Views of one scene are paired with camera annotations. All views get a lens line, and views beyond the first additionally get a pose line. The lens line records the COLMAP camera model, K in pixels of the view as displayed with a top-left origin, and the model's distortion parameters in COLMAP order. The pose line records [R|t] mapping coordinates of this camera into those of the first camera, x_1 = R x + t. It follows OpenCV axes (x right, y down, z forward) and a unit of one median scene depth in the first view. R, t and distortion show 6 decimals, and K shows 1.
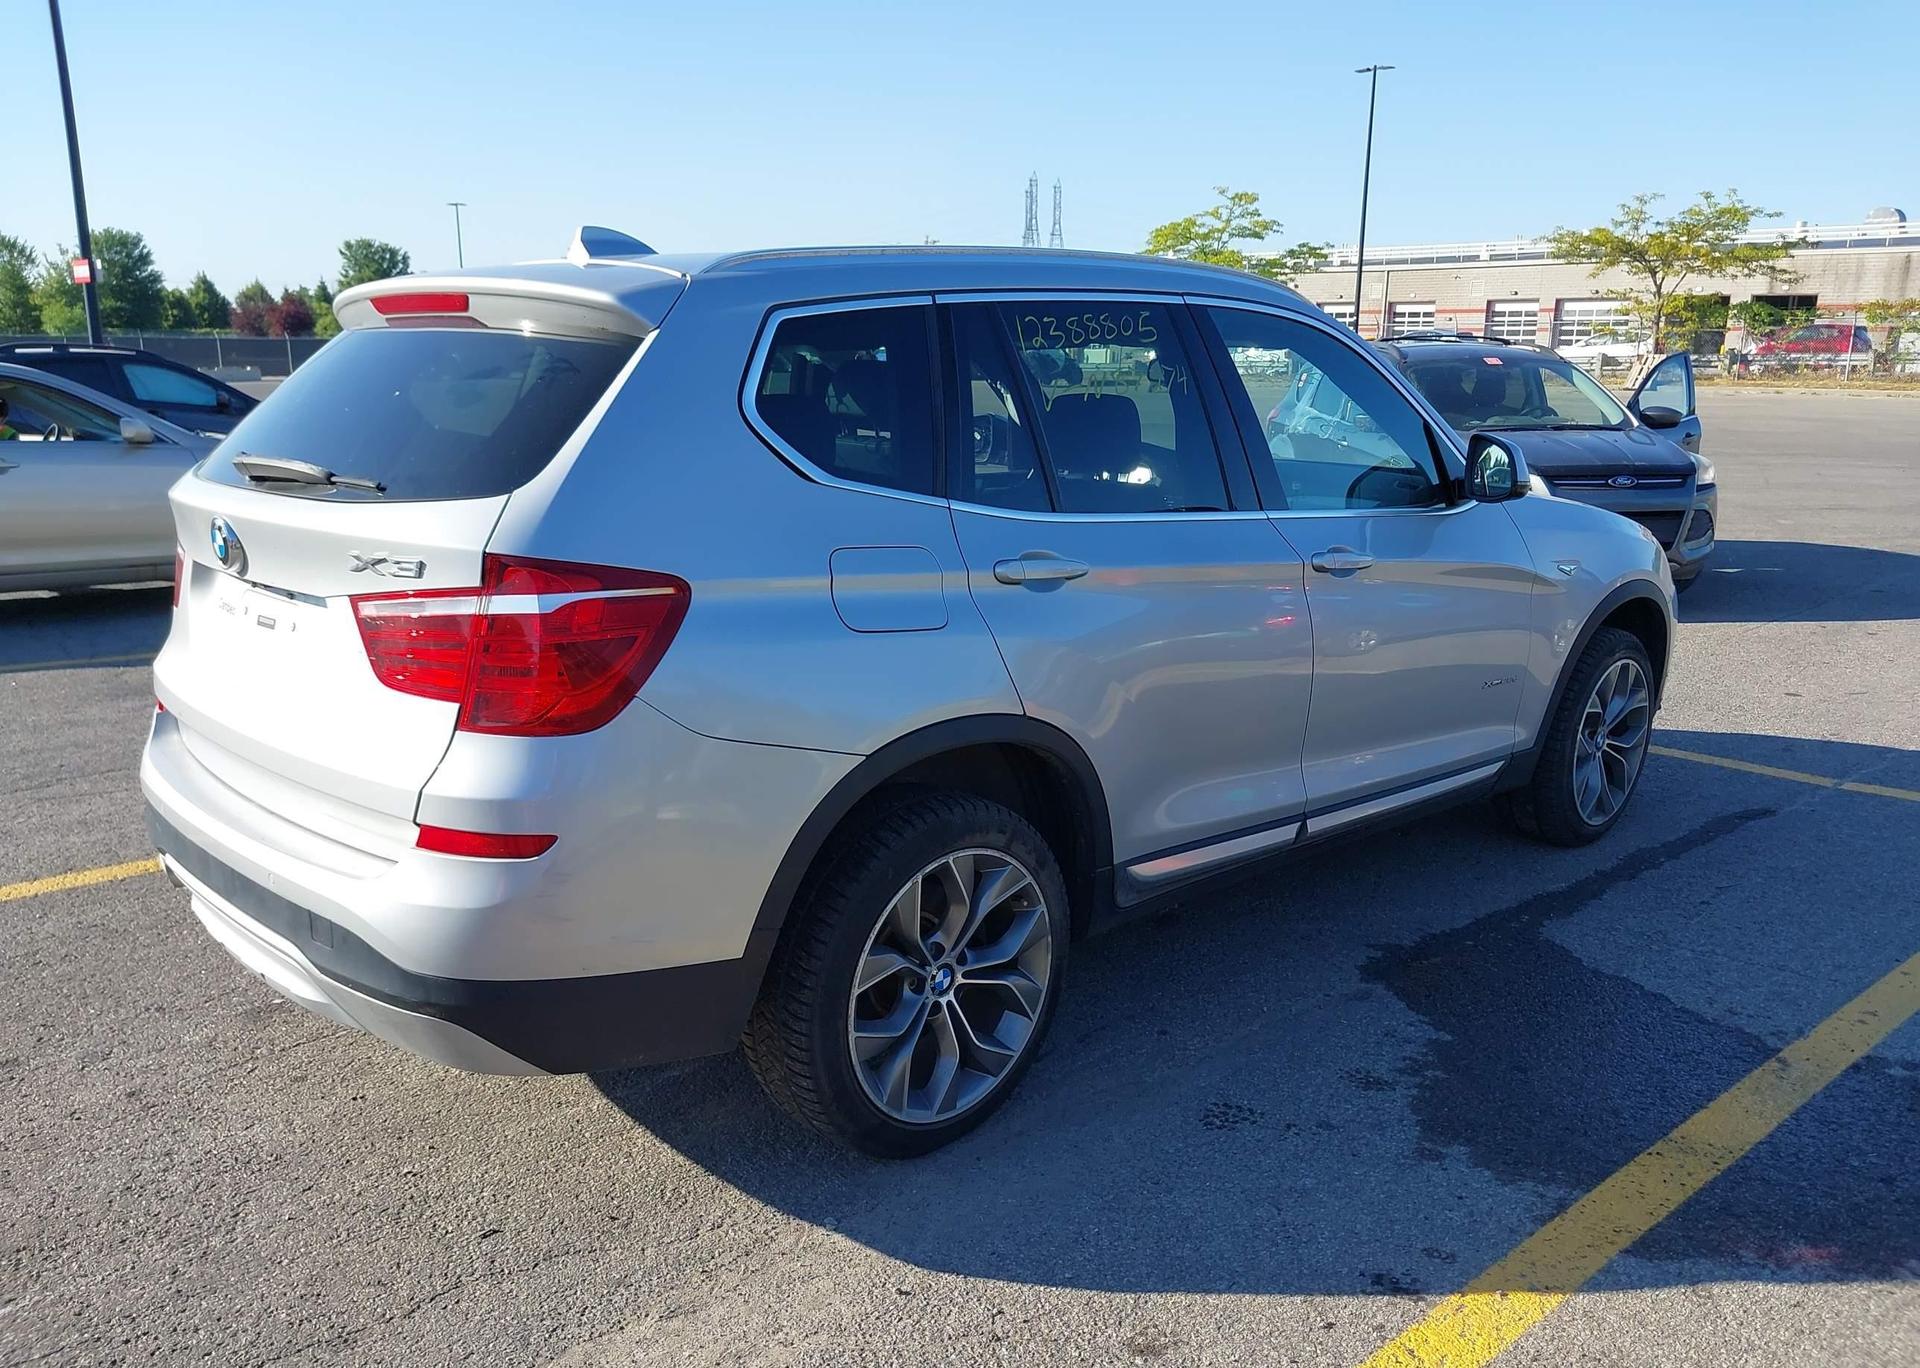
lens RADIAL K [[1531.0, 0, 951.1], [0, 1531.0, 701.2], [0, 0, 1]] dist [0.026563, -0.045103]
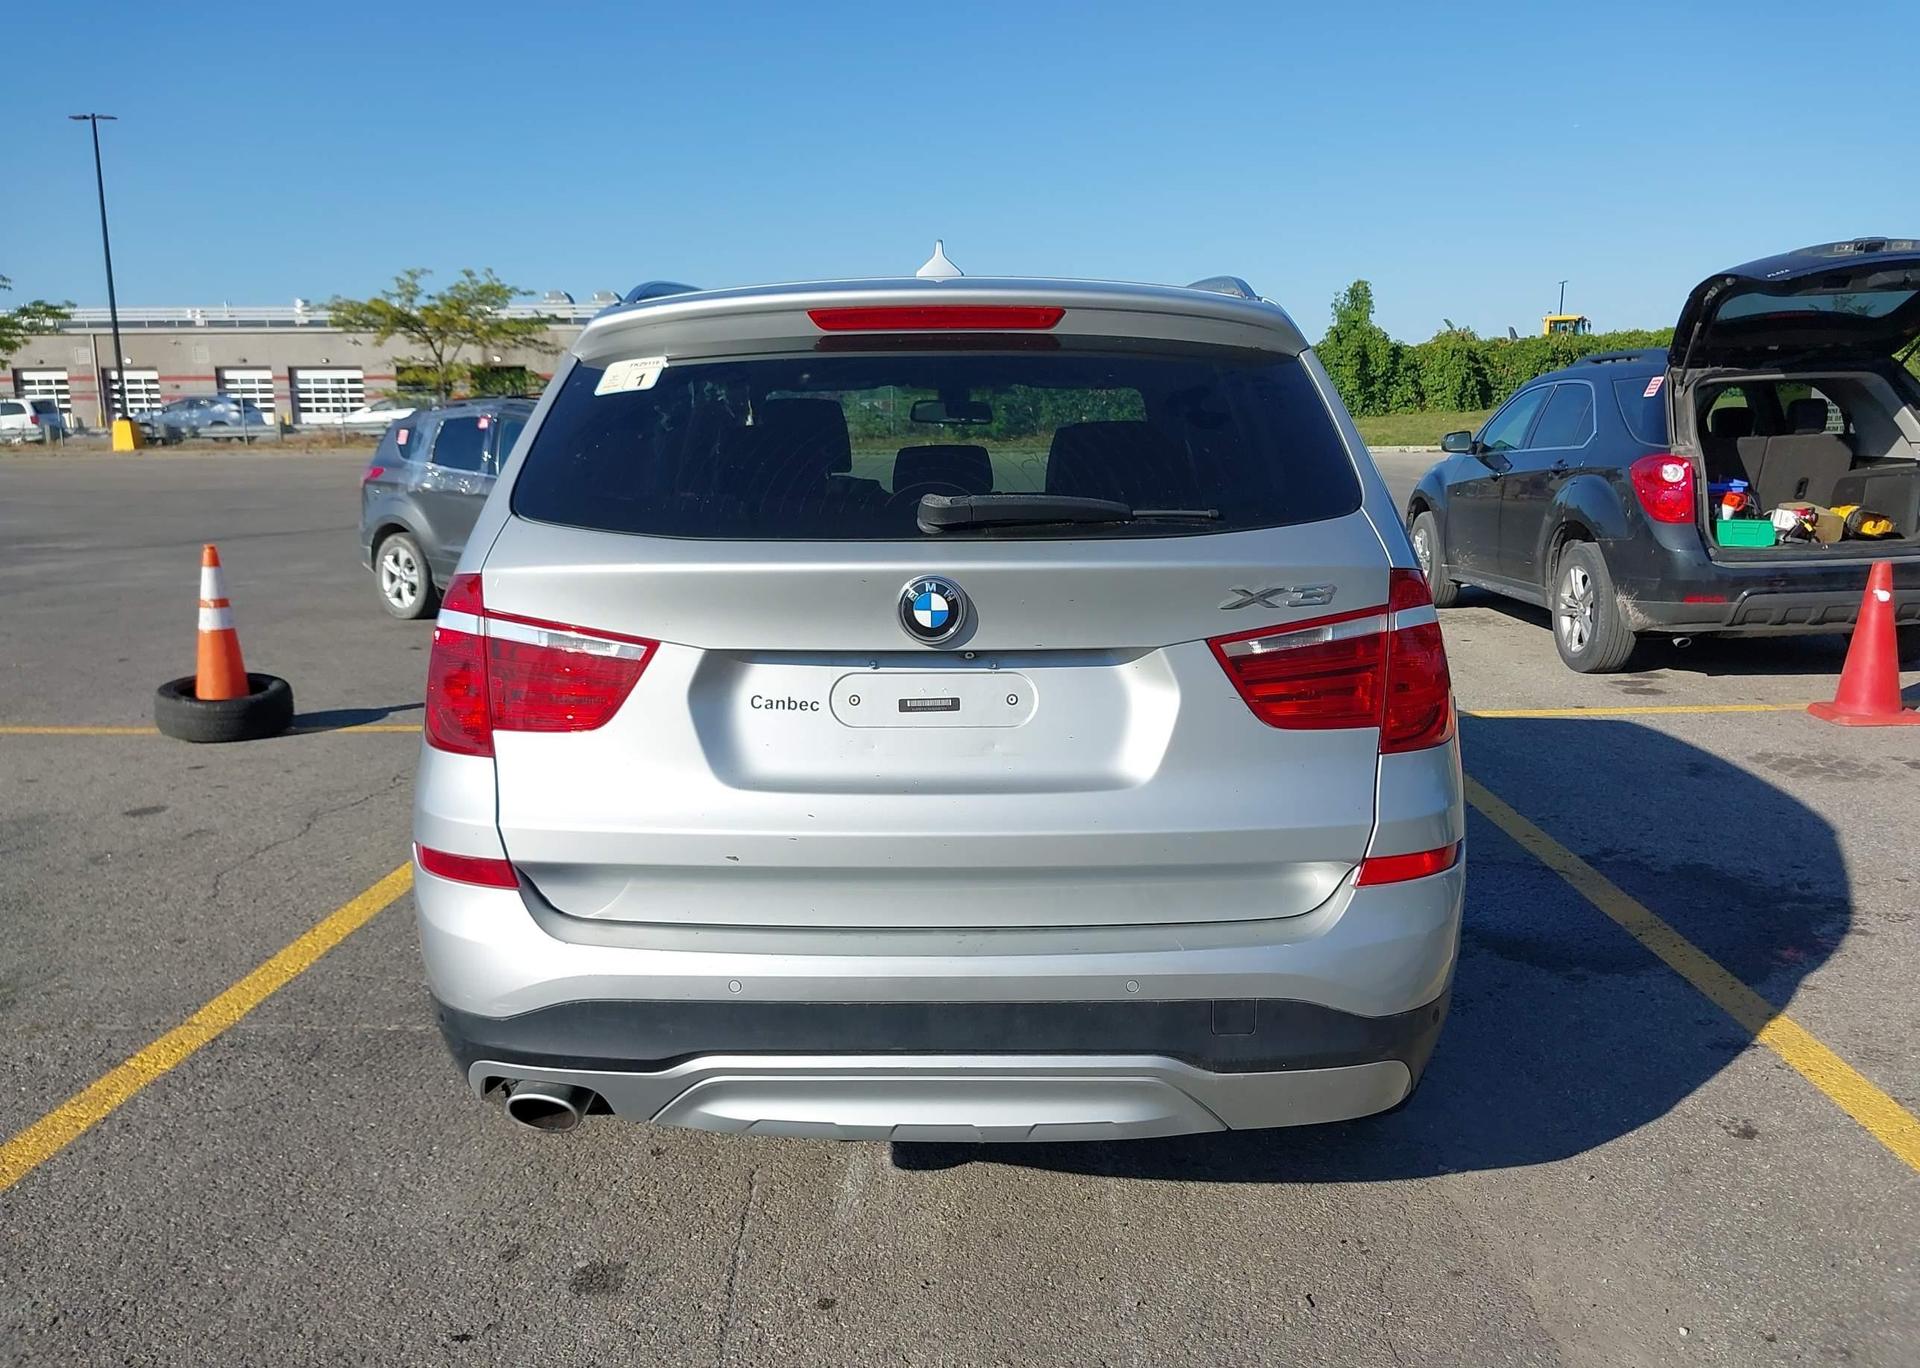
lens RADIAL K [[1531.0, 0, 965.7], [0, 1531.0, 672.3], [0, 0, 1]] dist [0.026563, -0.045103]
pose [[0.691810, -0.130421, 0.710204, -0.584804], [0.173556, 0.984754, 0.011777, -0.043659], [-0.700912, 0.115113, 0.703897, 0.244355]]
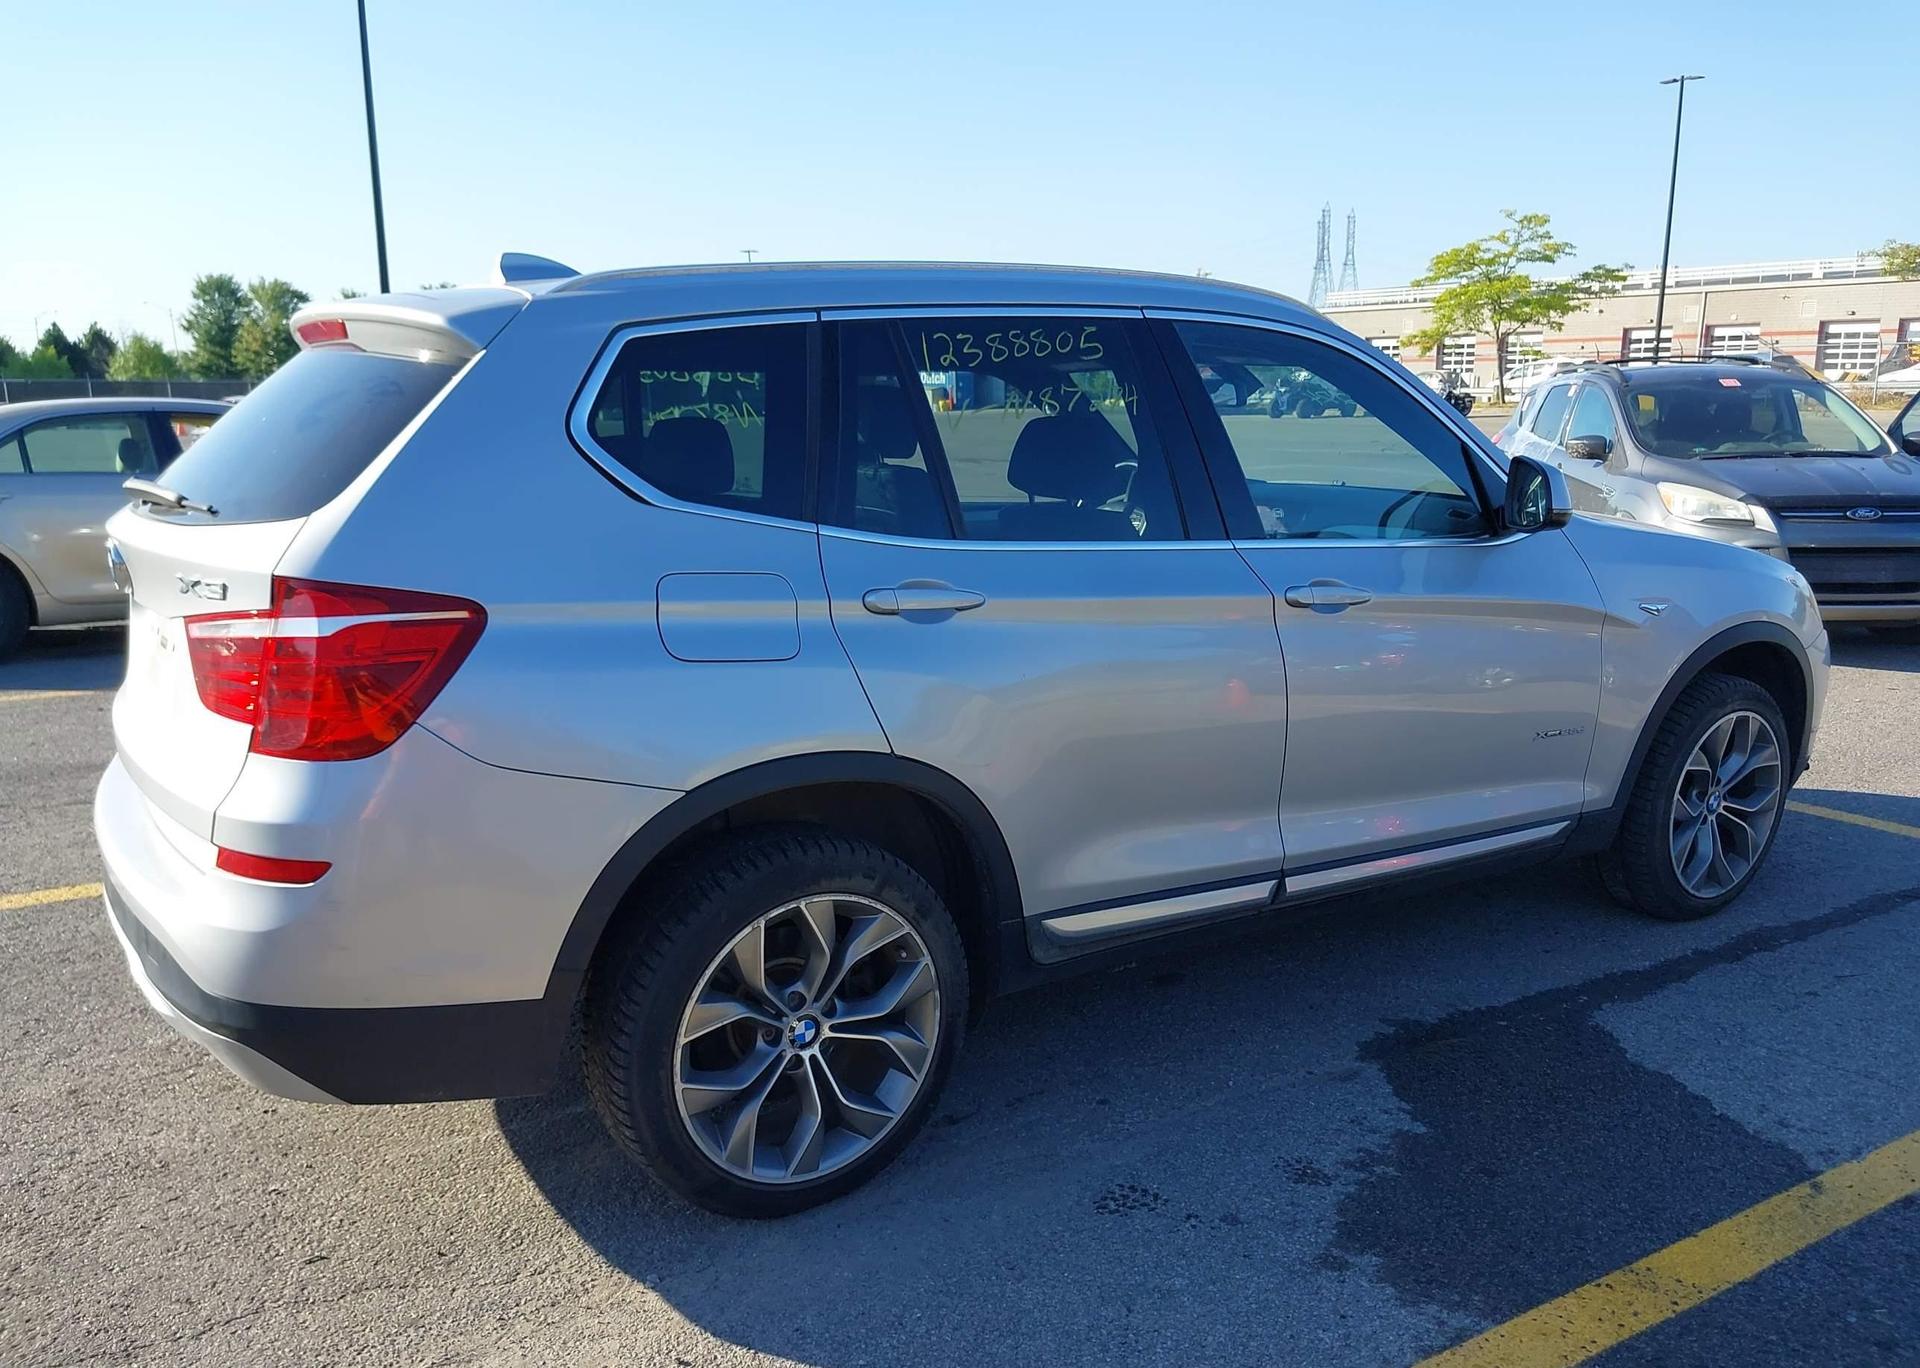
lens RADIAL K [[1531.0, 0, 954.8], [0, 1531.0, 697.9], [0, 0, 1]] dist [0.026563, -0.045103]
pose [[0.983385, 0.023156, -0.180051, 0.151675], [-0.027507, 0.999386, -0.021706, -0.003518], [0.179438, 0.026297, 0.983418, 0.048622]]
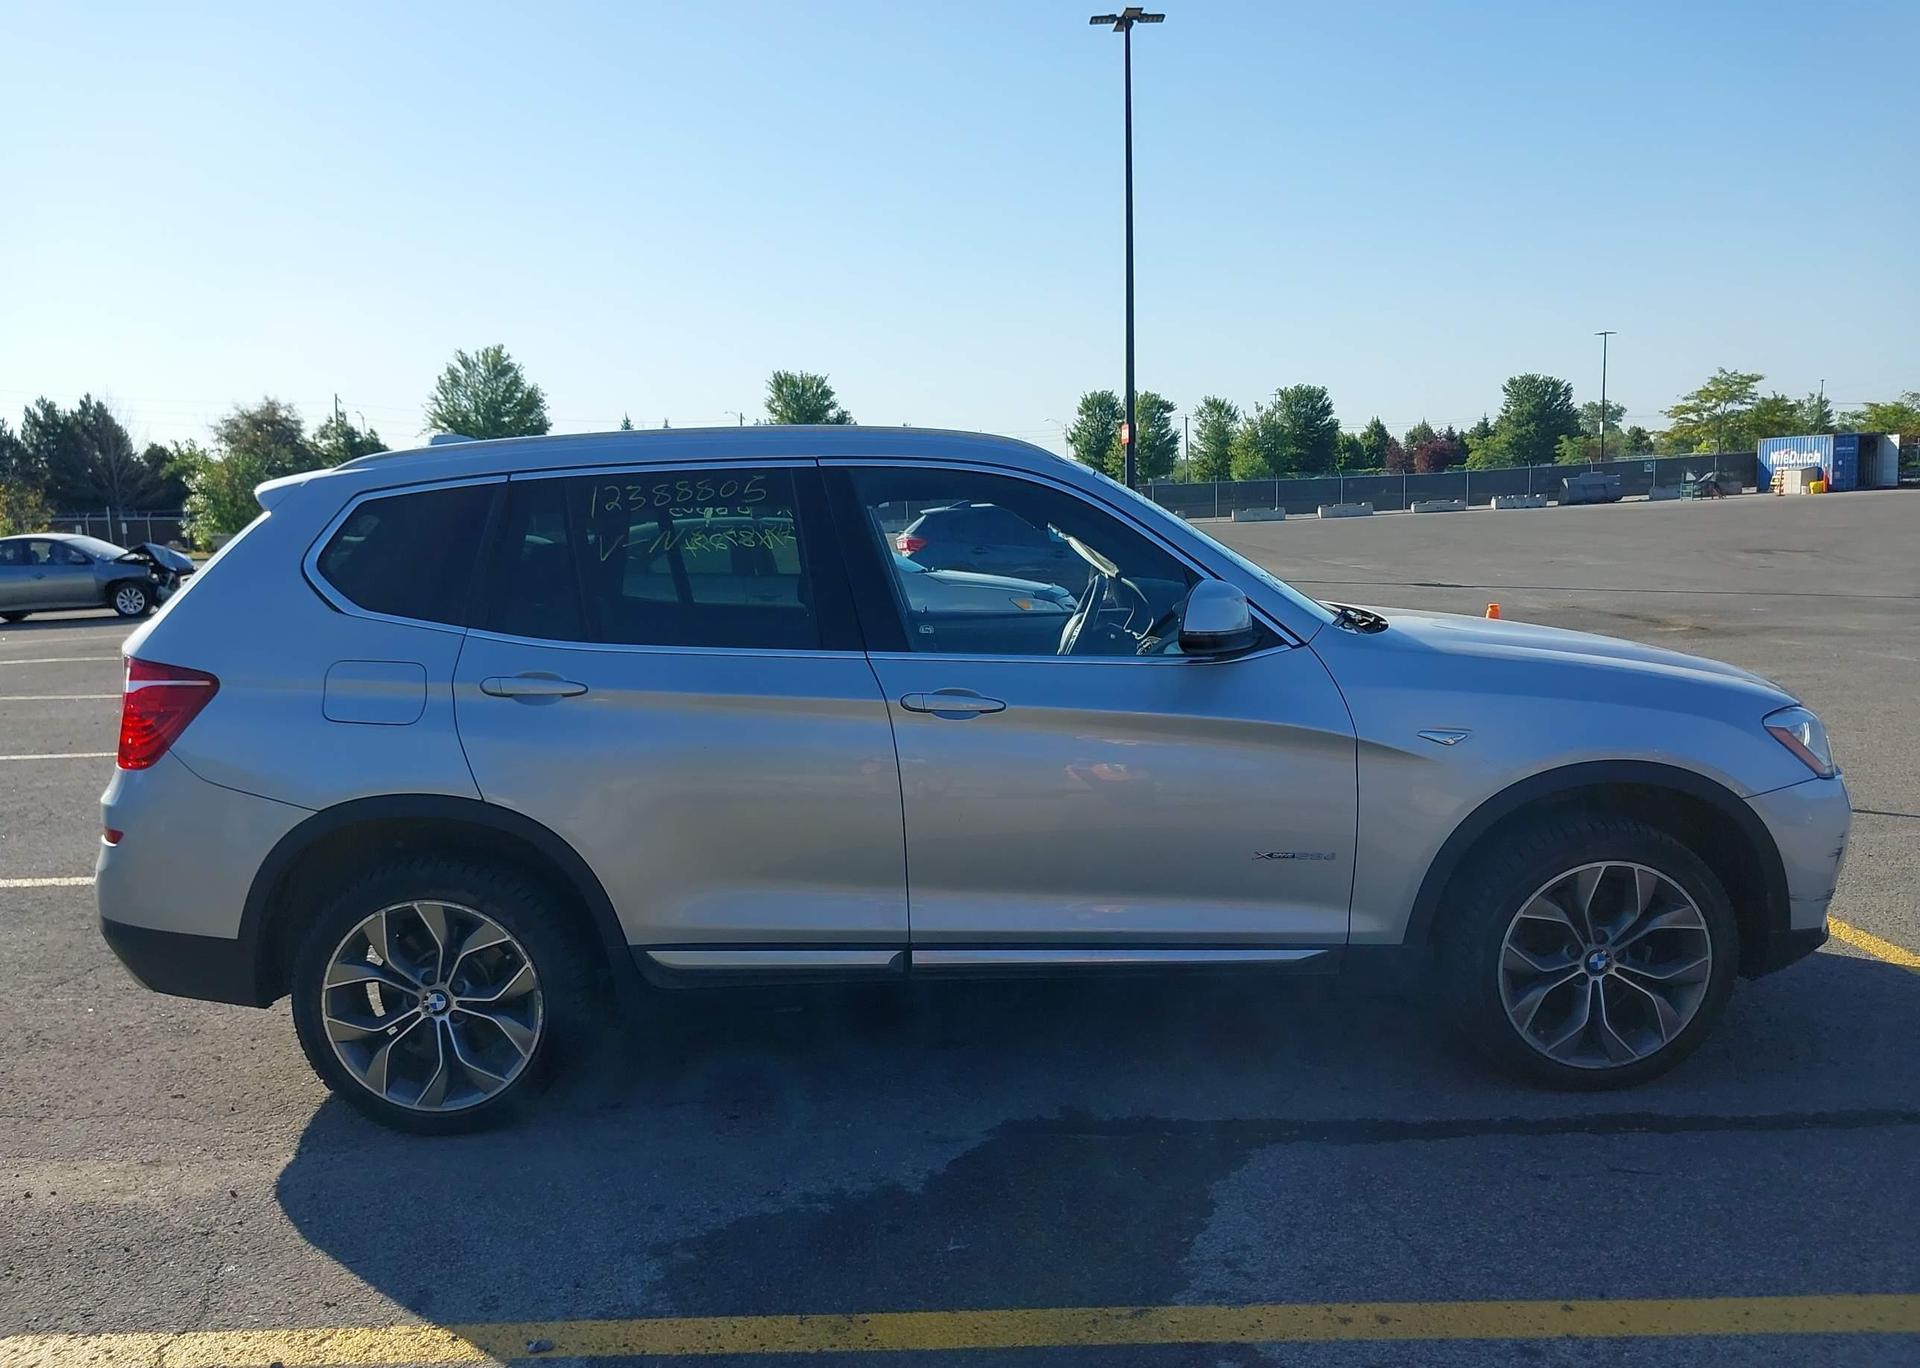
lens RADIAL K [[1531.0, 0, 955.4], [0, 1531.0, 678.6], [0, 0, 1]] dist [0.026563, -0.045103]
pose [[0.741469, 0.047390, -0.669311, 0.701273], [-0.111490, 0.992338, -0.053248, -0.039866], [0.661660, 0.114103, 0.741071, 0.184168]]
